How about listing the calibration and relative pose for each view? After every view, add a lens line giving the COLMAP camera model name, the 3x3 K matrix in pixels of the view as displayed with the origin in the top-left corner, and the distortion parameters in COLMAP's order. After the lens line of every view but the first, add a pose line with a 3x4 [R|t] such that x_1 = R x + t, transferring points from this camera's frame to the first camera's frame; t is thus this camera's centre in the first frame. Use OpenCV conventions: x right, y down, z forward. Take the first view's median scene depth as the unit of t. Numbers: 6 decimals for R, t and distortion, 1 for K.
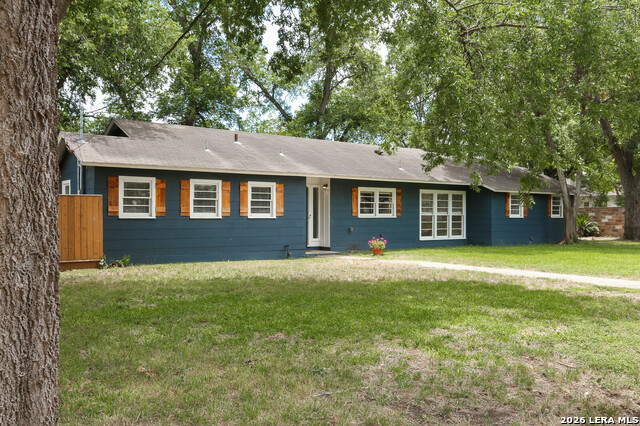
lens RADIAL K [[579.0, 0, 321.8], [0, 579.0, 213.2], [0, 0, 1]] dist [0.000769, 0.000232]
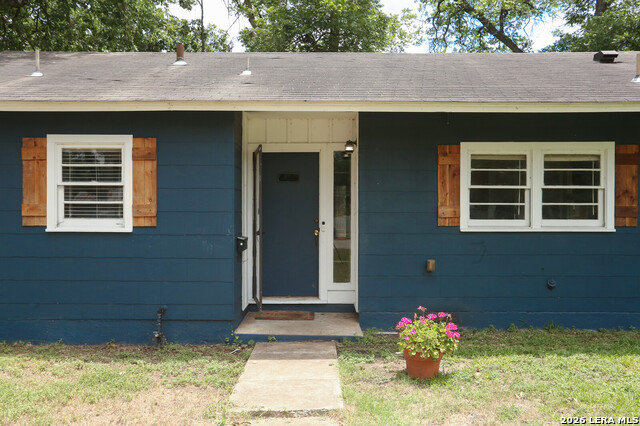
lens RADIAL K [[537.2, 0, 318.0], [0, 537.2, 214.0], [0, 0, 1]] dist [0.042732, 0.002632]
pose [[0.792256, -0.003541, -0.610178, 0.185440], [0.000461, 0.999986, -0.005204, -0.000794], [0.610188, 0.003842, 0.792247, 0.663393]]
